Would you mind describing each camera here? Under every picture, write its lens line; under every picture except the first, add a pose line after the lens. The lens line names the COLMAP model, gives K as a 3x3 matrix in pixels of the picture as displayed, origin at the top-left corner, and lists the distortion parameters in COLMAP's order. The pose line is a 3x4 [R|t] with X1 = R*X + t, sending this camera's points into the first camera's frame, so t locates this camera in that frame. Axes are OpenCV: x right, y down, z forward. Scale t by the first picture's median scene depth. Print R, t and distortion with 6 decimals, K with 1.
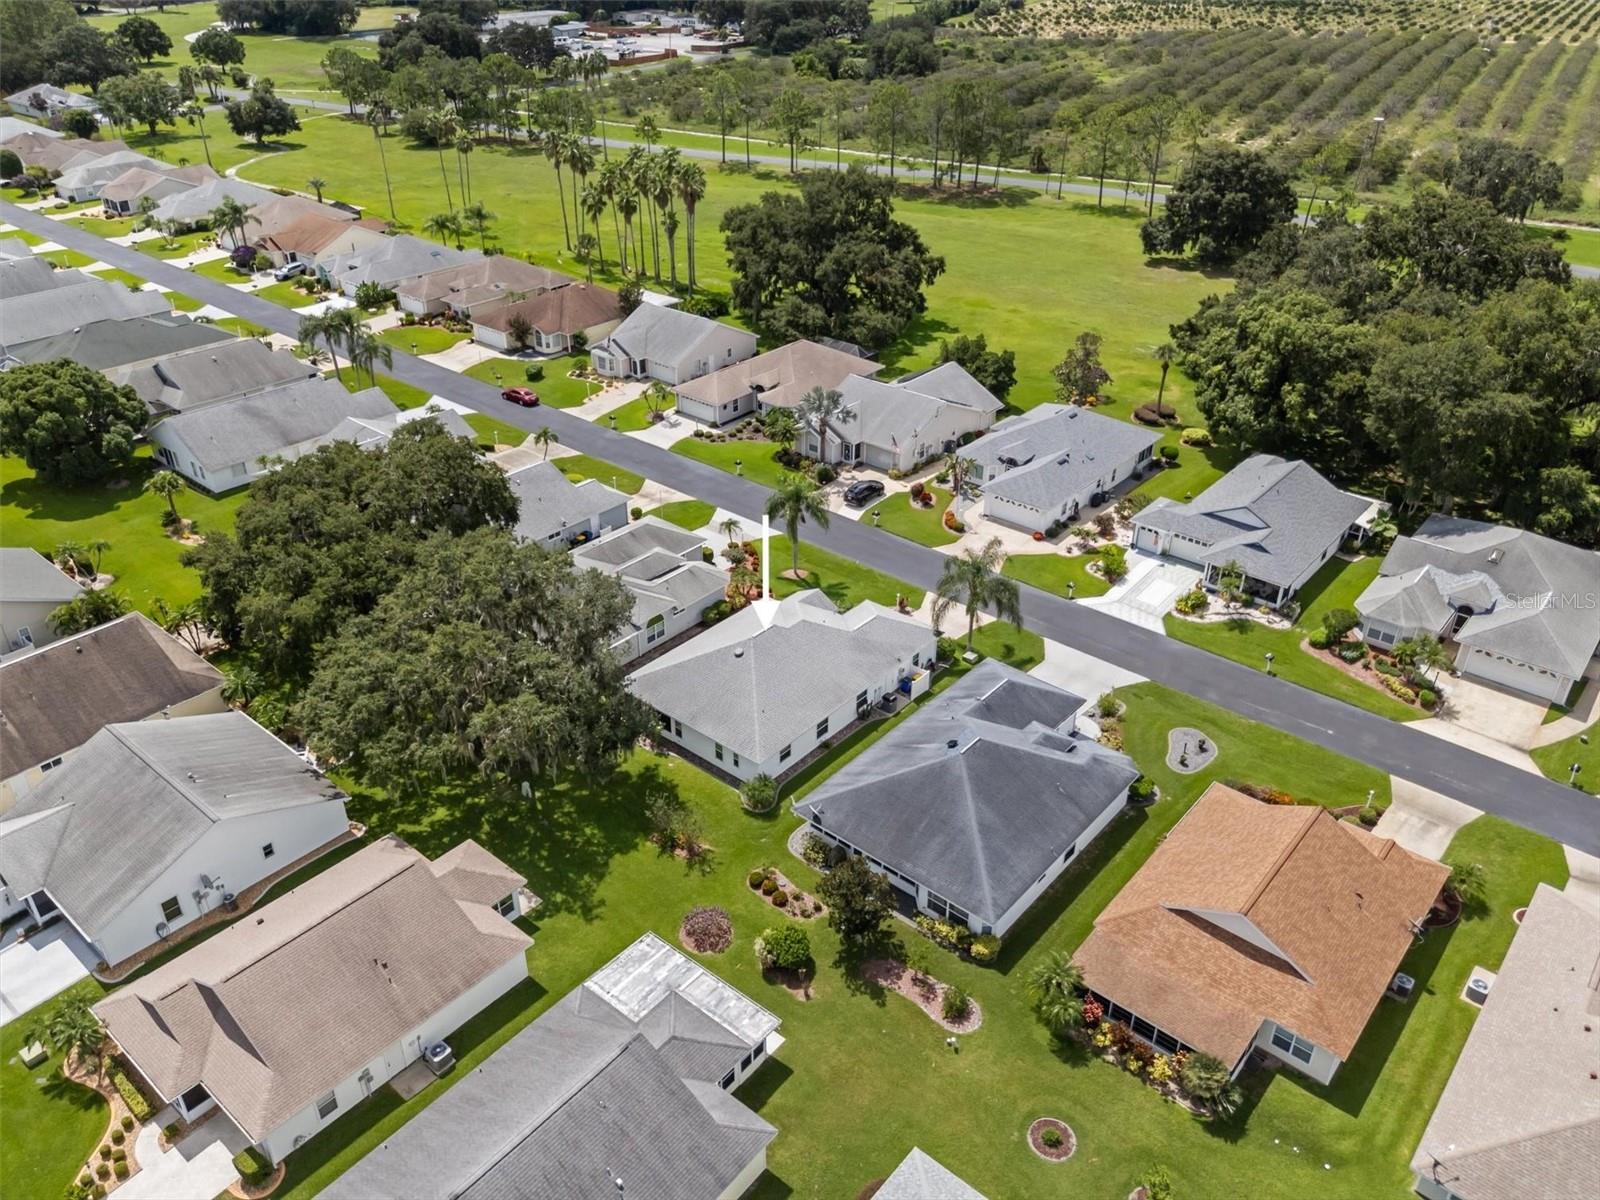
lens RADIAL K [[1186.9, 0, 800.0], [0, 1186.9, 600.0], [0, 0, 1]] dist [0.039059, -0.036439]
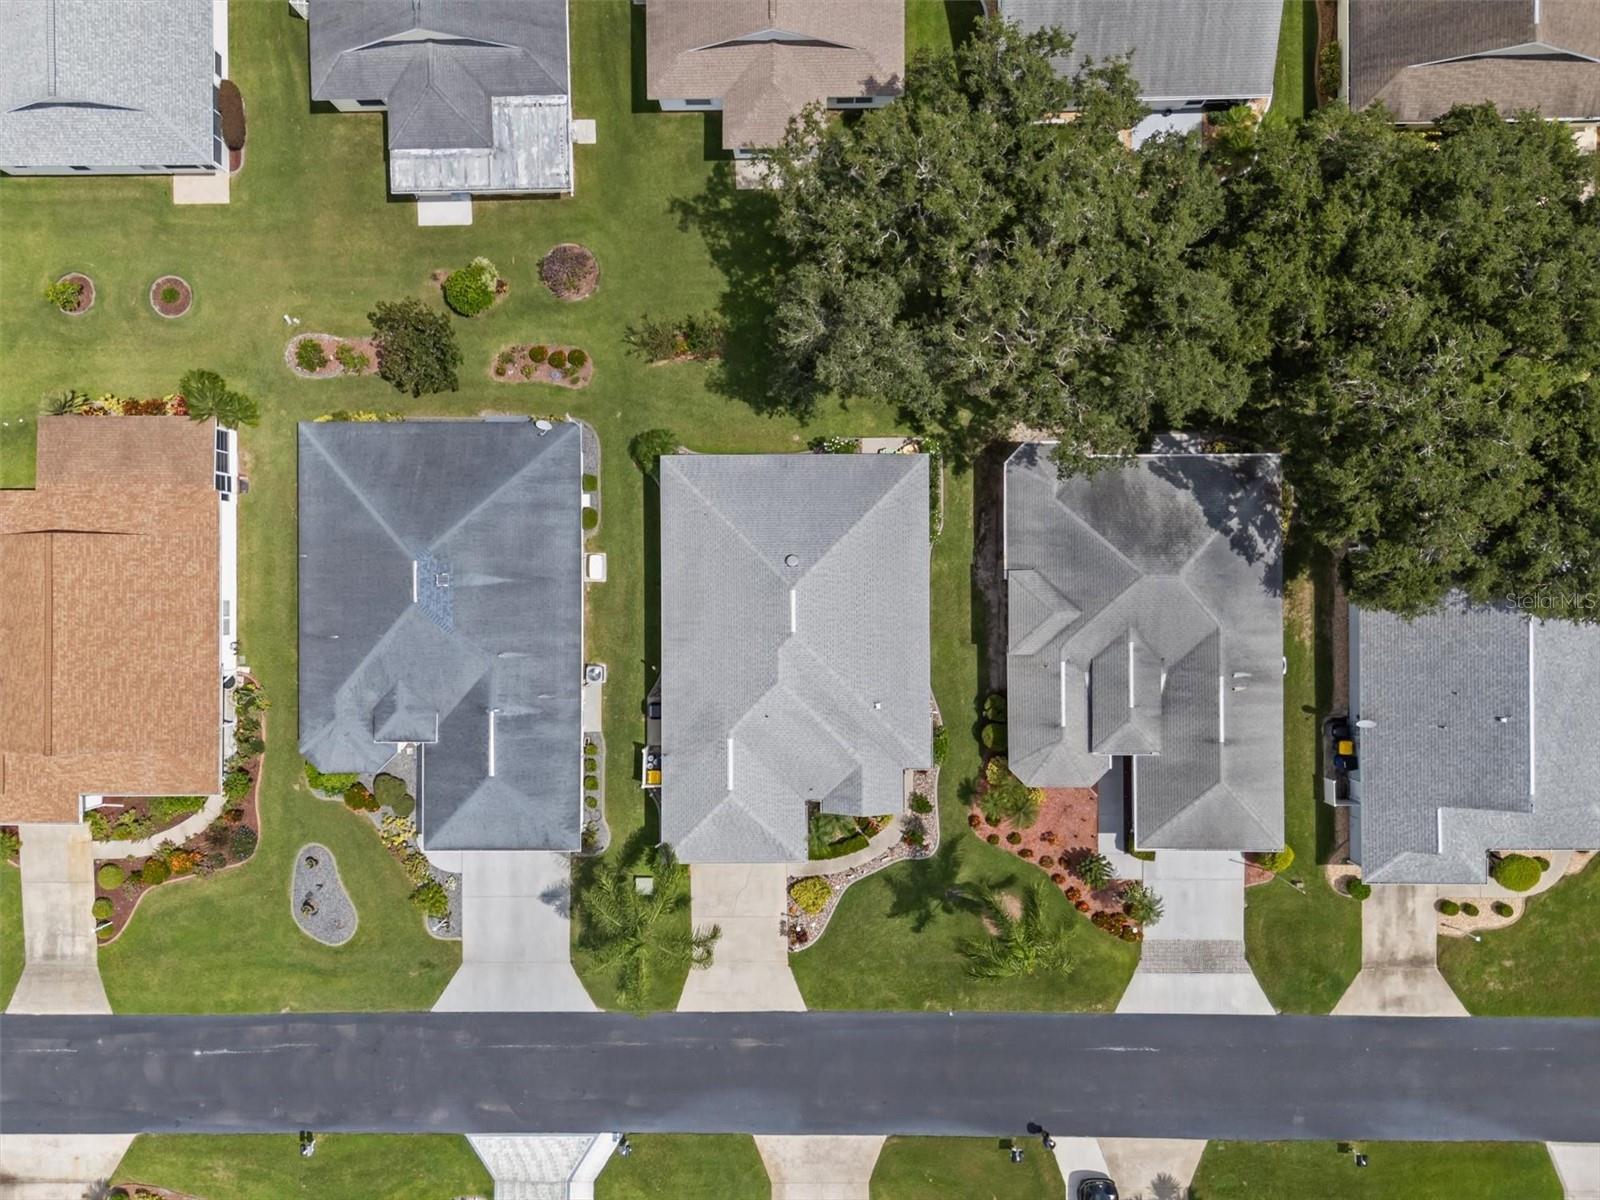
lens RADIAL K [[1186.9, 0, 800.0], [0, 1186.9, 600.0], [0, 0, 1]] dist [0.039059, -0.036439]
pose [[-0.757668, 0.652593, 0.007863, -0.027873], [-0.319662, -0.381582, 0.867301, -0.362614], [0.568995, 0.654613, 0.497722, 0.410612]]
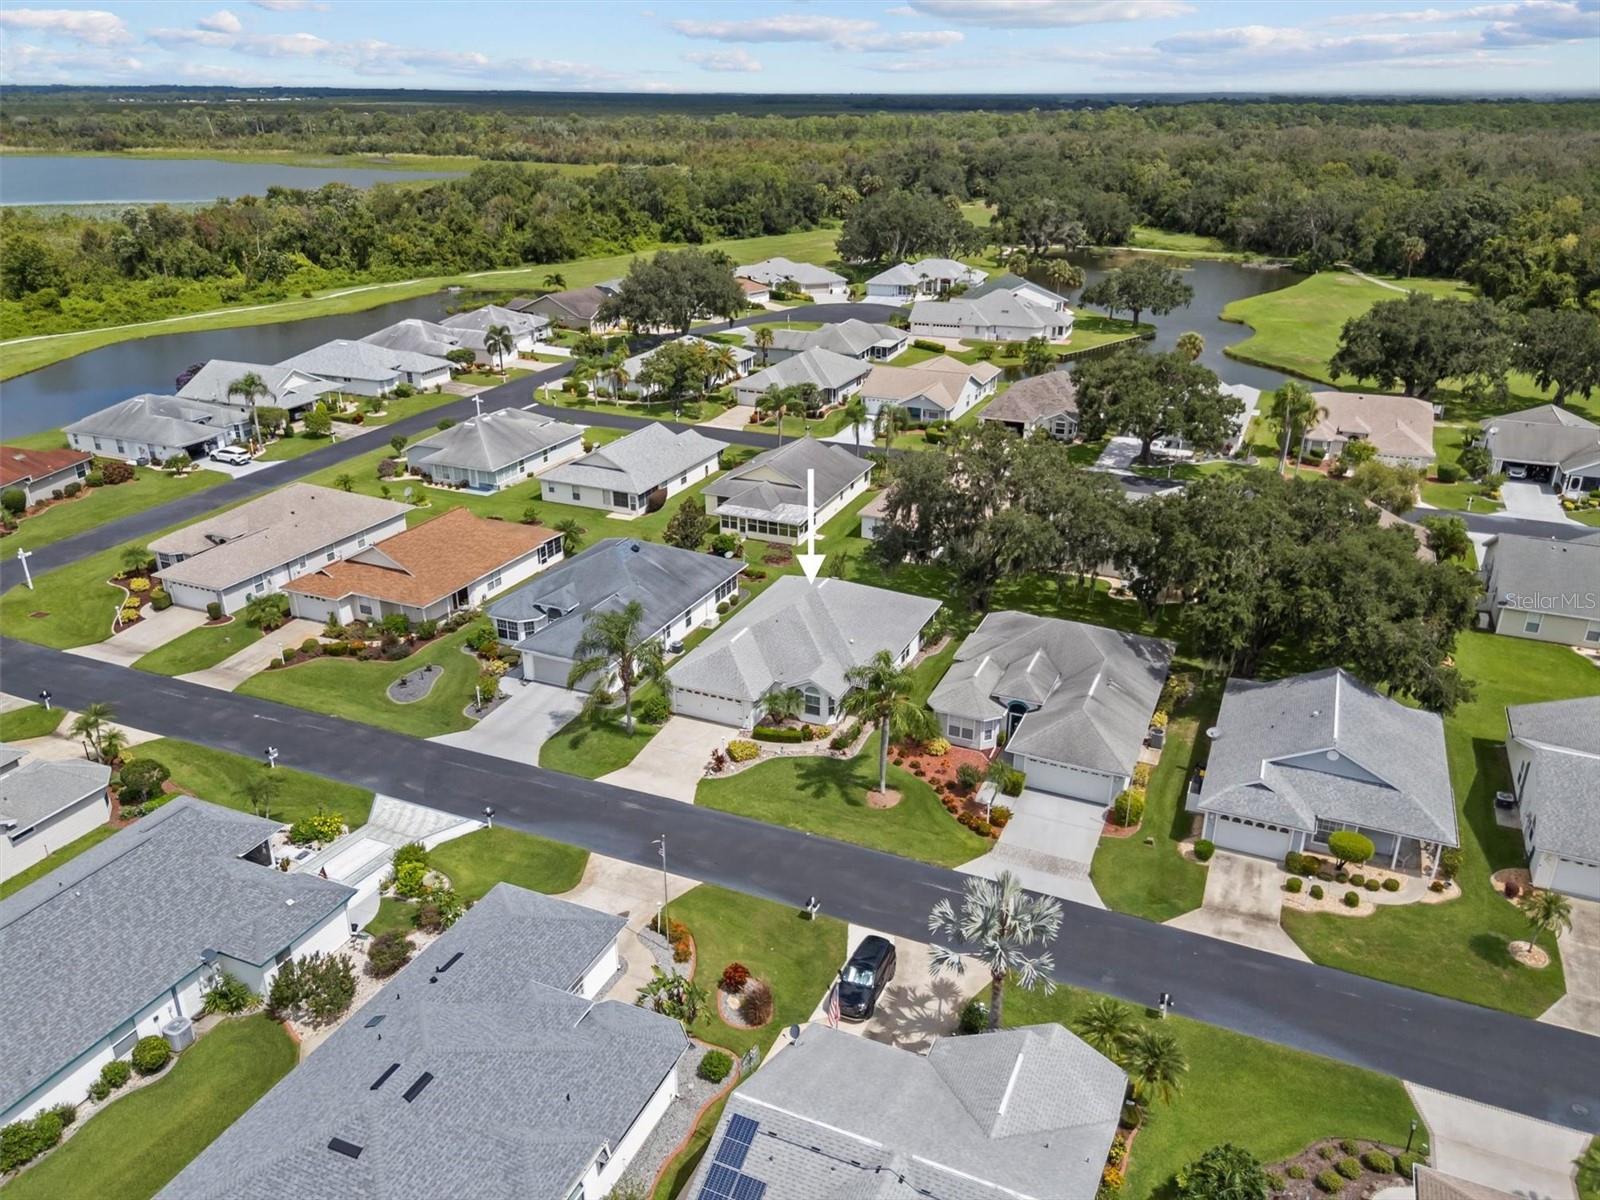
lens RADIAL K [[1186.9, 0, 800.0], [0, 1186.9, 600.0], [0, 0, 1]] dist [0.039059, -0.036439]
pose [[-0.956506, 0.114237, -0.268414, 0.174861], [-0.152892, 0.587302, 0.794796, -0.508571], [0.248435, 0.801265, -0.544292, 1.003926]]
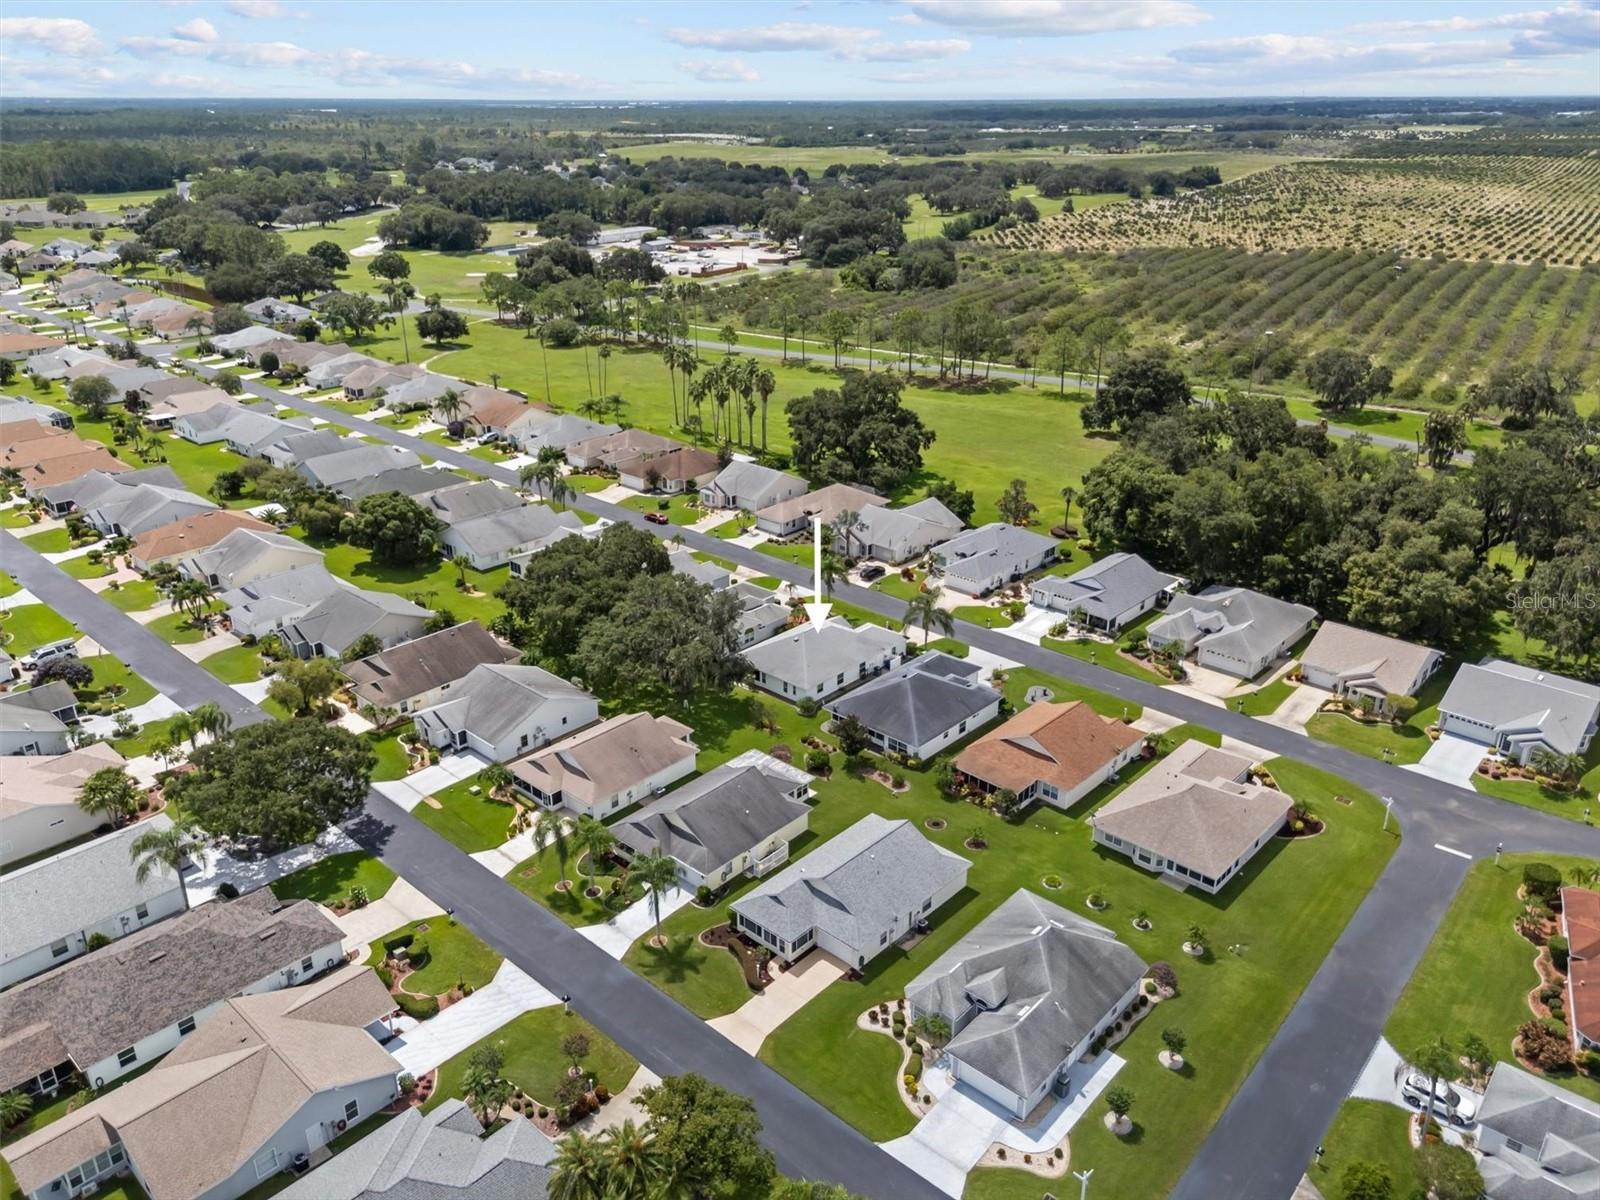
lens RADIAL K [[1186.9, 0, 800.0], [0, 1186.9, 600.0], [0, 0, 1]] dist [0.039059, -0.036439]
pose [[0.999111, 0.010187, -0.040909, 0.018740], [-0.015450, 0.991332, -0.130470, 0.141123], [0.039225, 0.130986, 0.990608, -0.540468]]
